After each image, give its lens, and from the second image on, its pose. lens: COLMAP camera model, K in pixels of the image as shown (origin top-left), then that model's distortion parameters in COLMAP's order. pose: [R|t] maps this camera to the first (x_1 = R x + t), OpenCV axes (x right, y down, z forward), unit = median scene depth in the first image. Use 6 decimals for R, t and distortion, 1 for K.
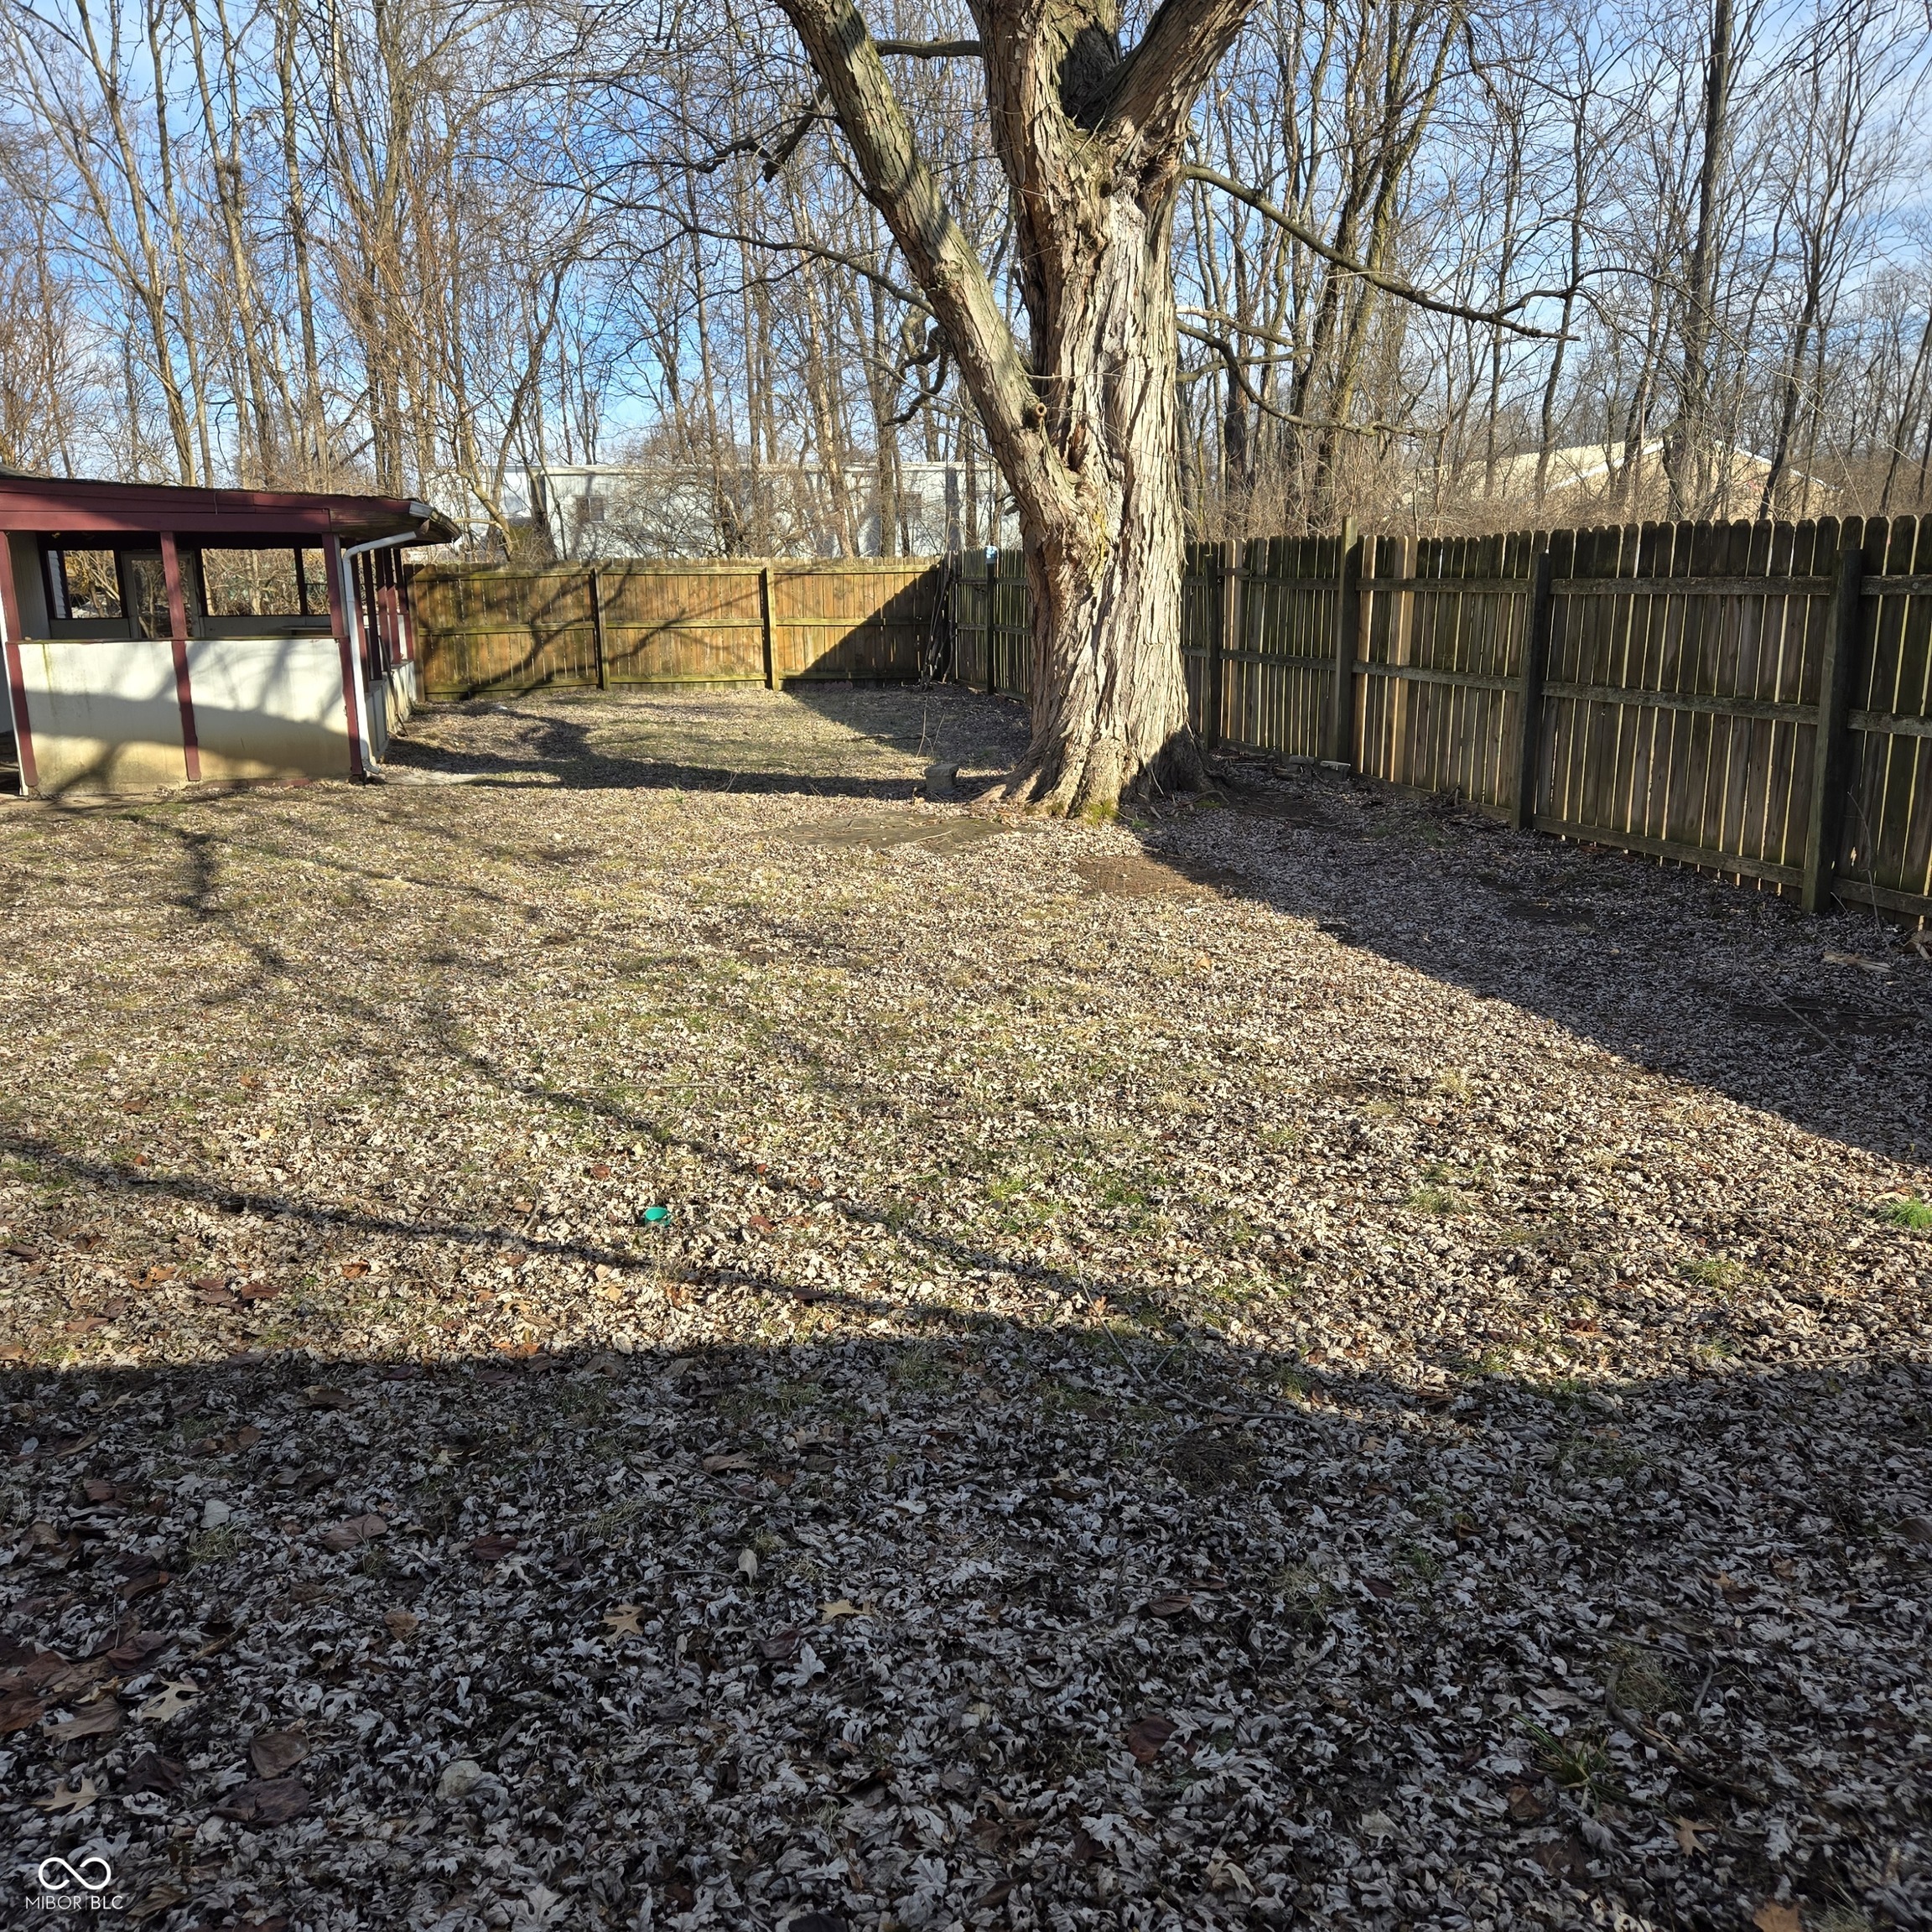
lens RADIAL K [[1690.2, 0, 1000.3], [0, 1690.2, 972.0], [0, 0, 1]] dist [0.129904, -0.149789]
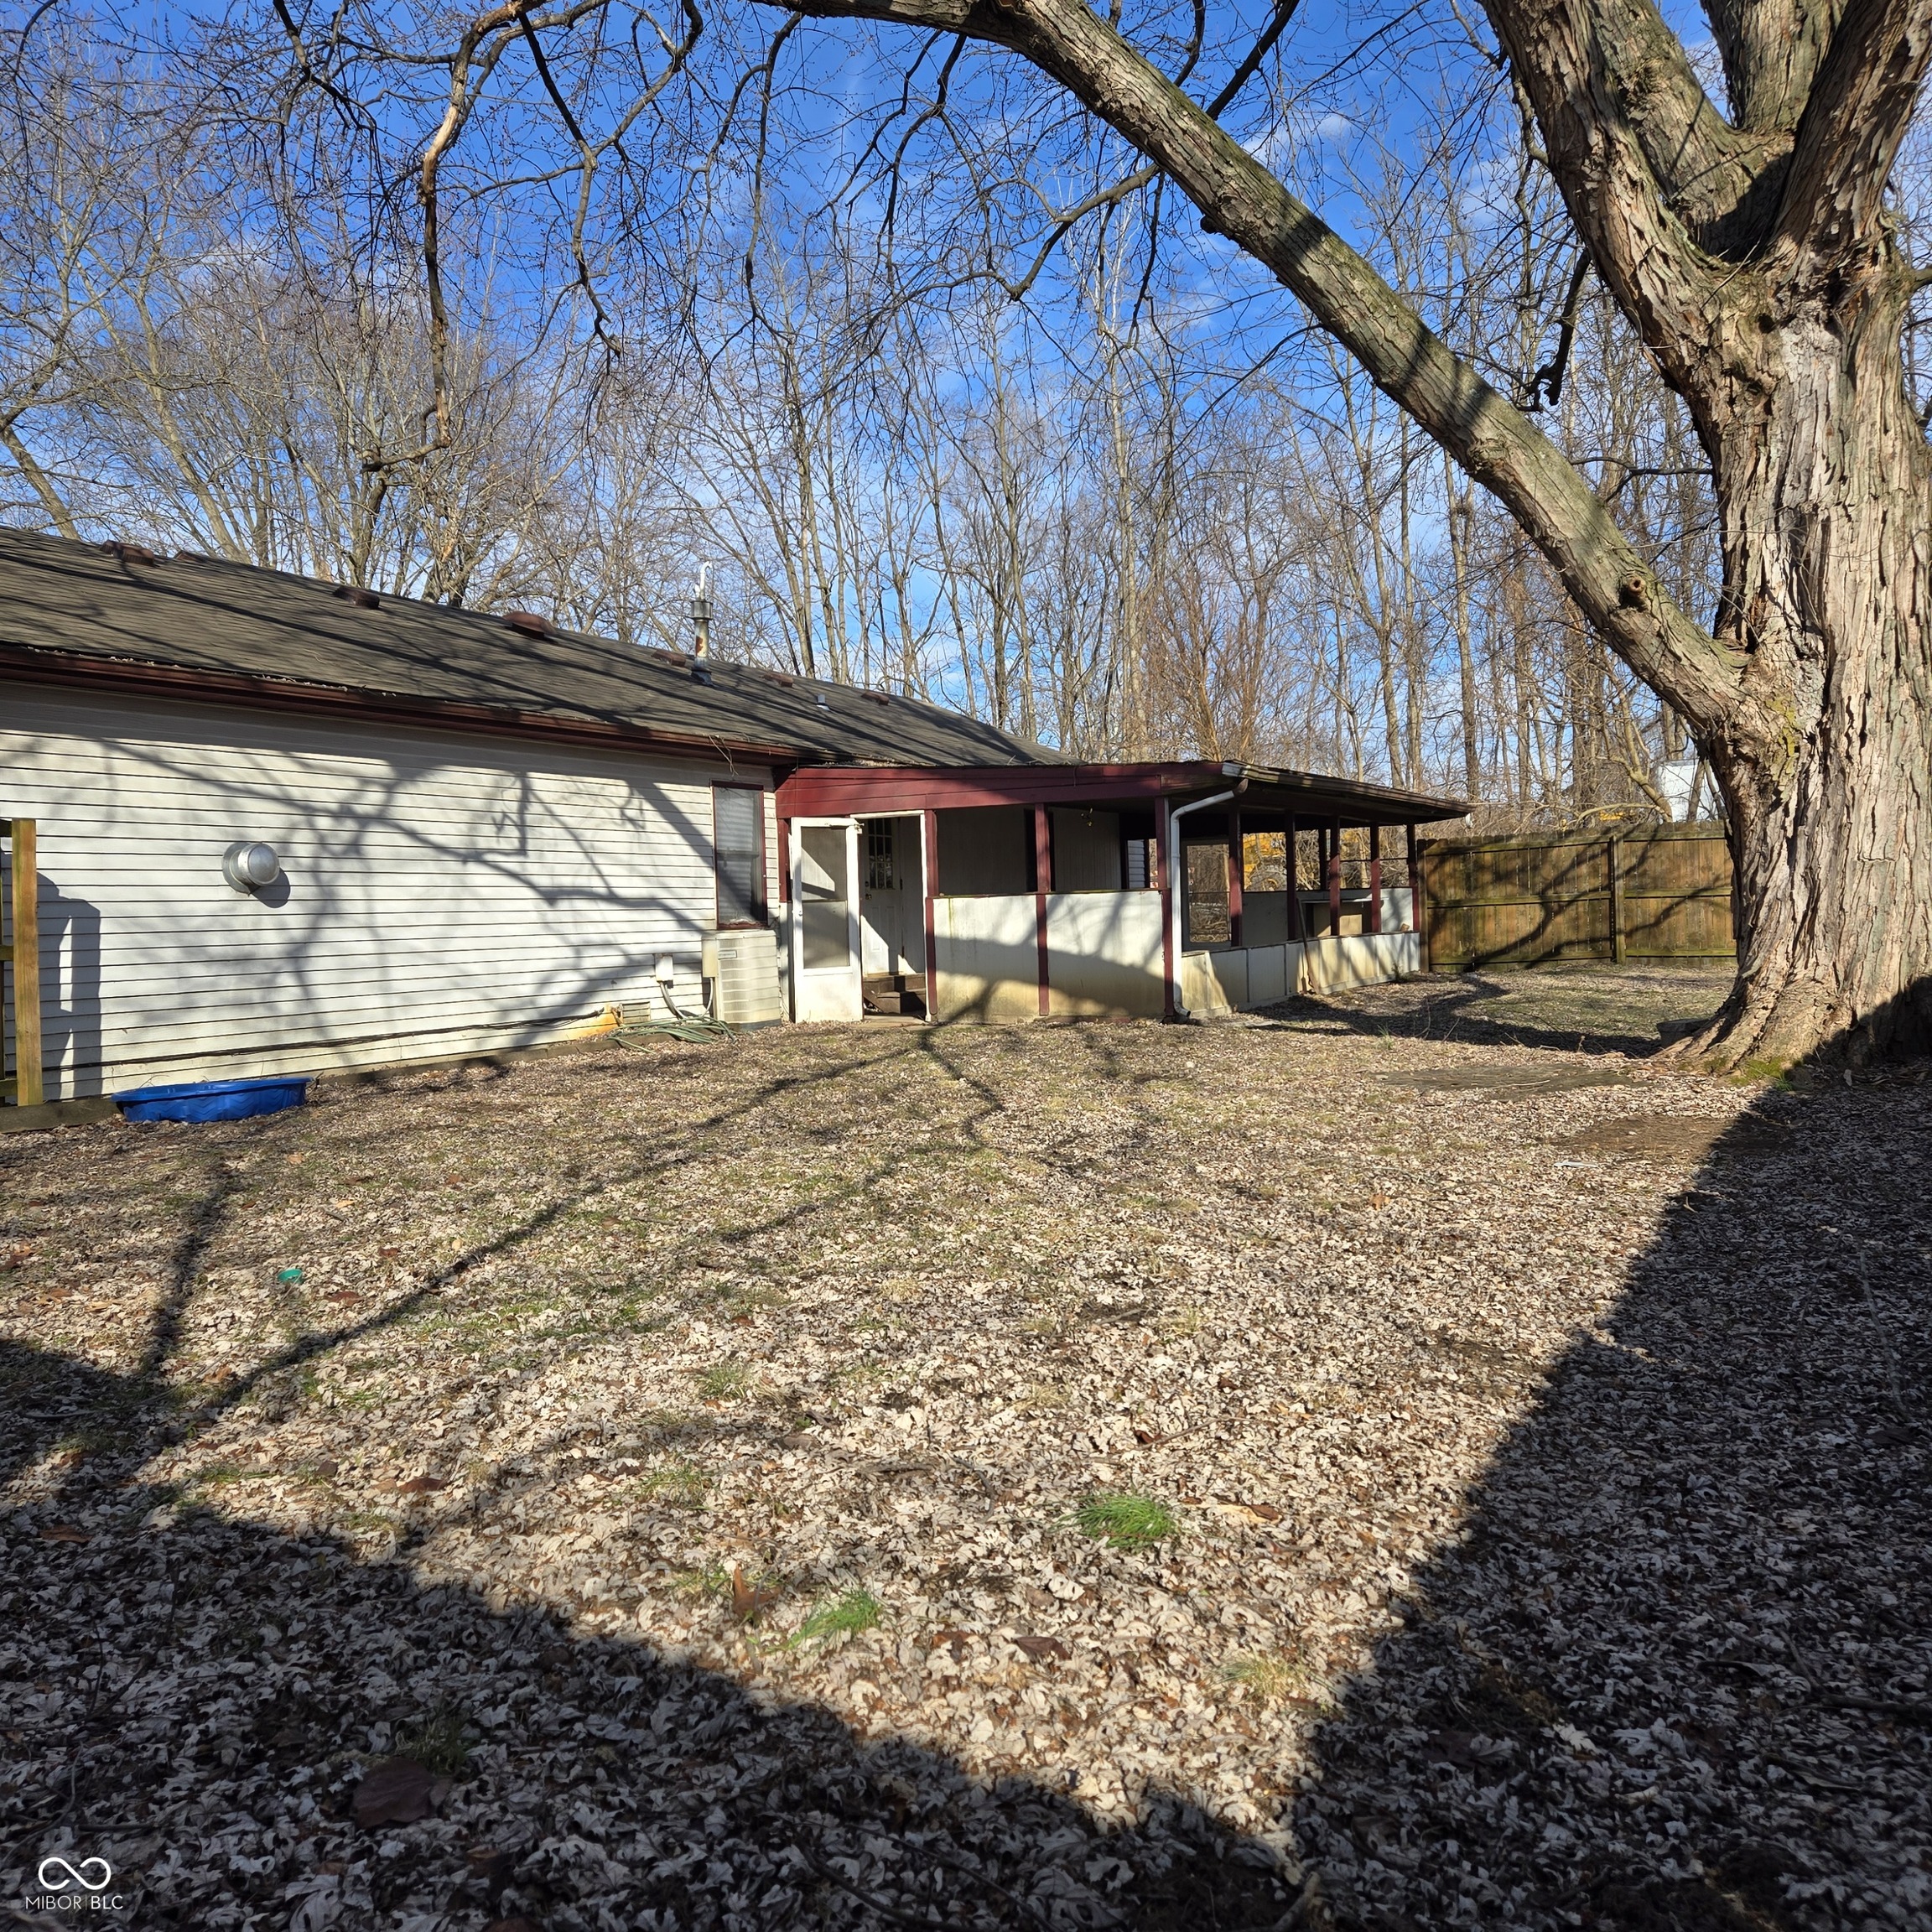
lens RADIAL K [[1747.4, 0, 948.8], [0, 1747.4, 991.8], [0, 0, 1]] dist [0.069568, -0.056247]
pose [[0.716429, 0.025933, -0.697177, 0.351325], [-0.142422, 0.983701, -0.109765, 0.011065], [0.682968, 0.177932, 0.708446, 0.168775]]
